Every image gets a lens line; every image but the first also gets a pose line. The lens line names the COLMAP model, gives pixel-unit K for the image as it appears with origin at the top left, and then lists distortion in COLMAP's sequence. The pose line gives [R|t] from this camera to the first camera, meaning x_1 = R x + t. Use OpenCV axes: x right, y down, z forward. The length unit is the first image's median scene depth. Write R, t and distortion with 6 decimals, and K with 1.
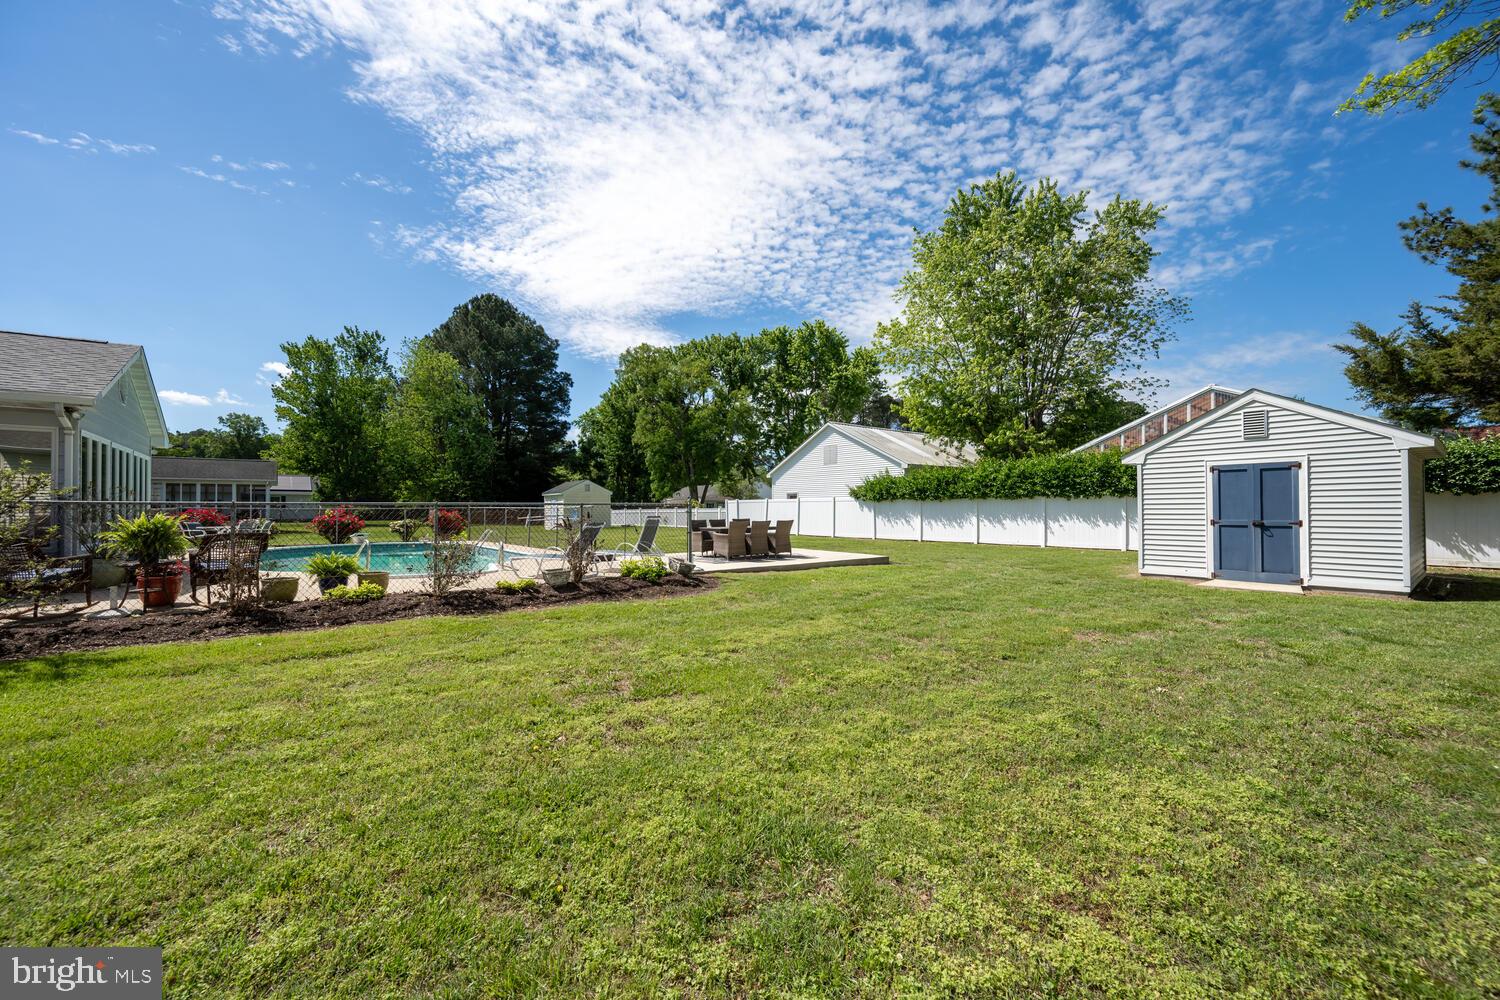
lens RADIAL K [[599.7, 0, 761.4], [0, 599.7, 504.1], [0, 0, 1]] dist [0.001232, -0.000630]
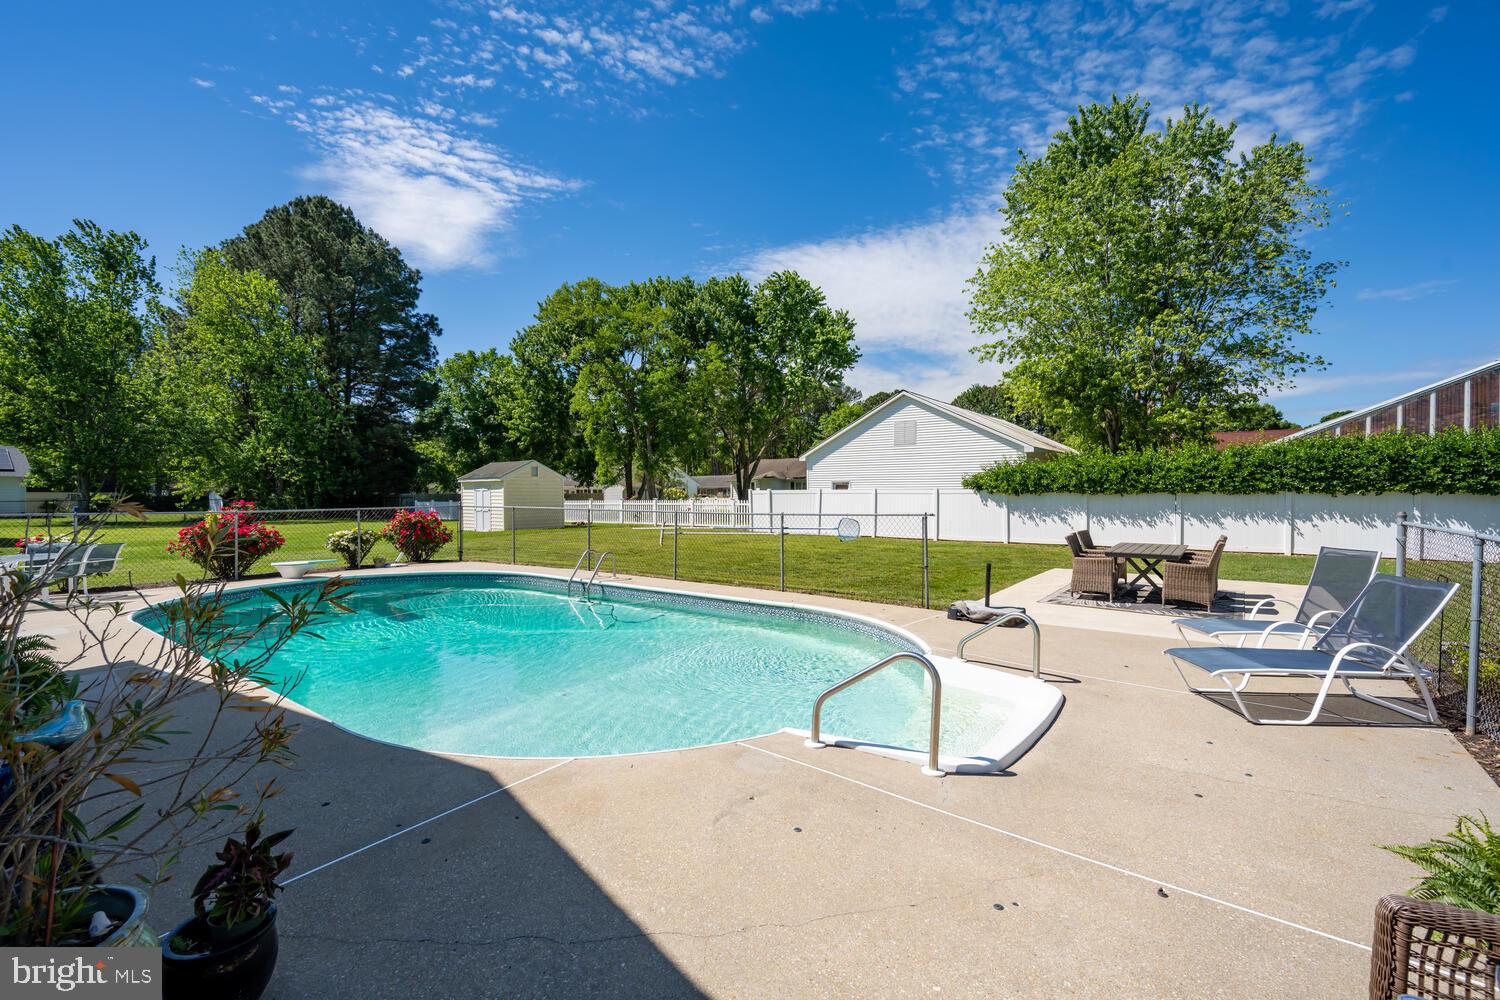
lens RADIAL K [[668.4, 0, 735.7], [0, 668.4, 495.7], [0, 0, 1]] dist [-0.001885, 0.000224]
pose [[0.968195, 0.003999, 0.250163, -0.404992], [-0.005694, 0.999965, 0.006051, -0.006021], [-0.250130, -0.007283, 0.968185, 0.251804]]
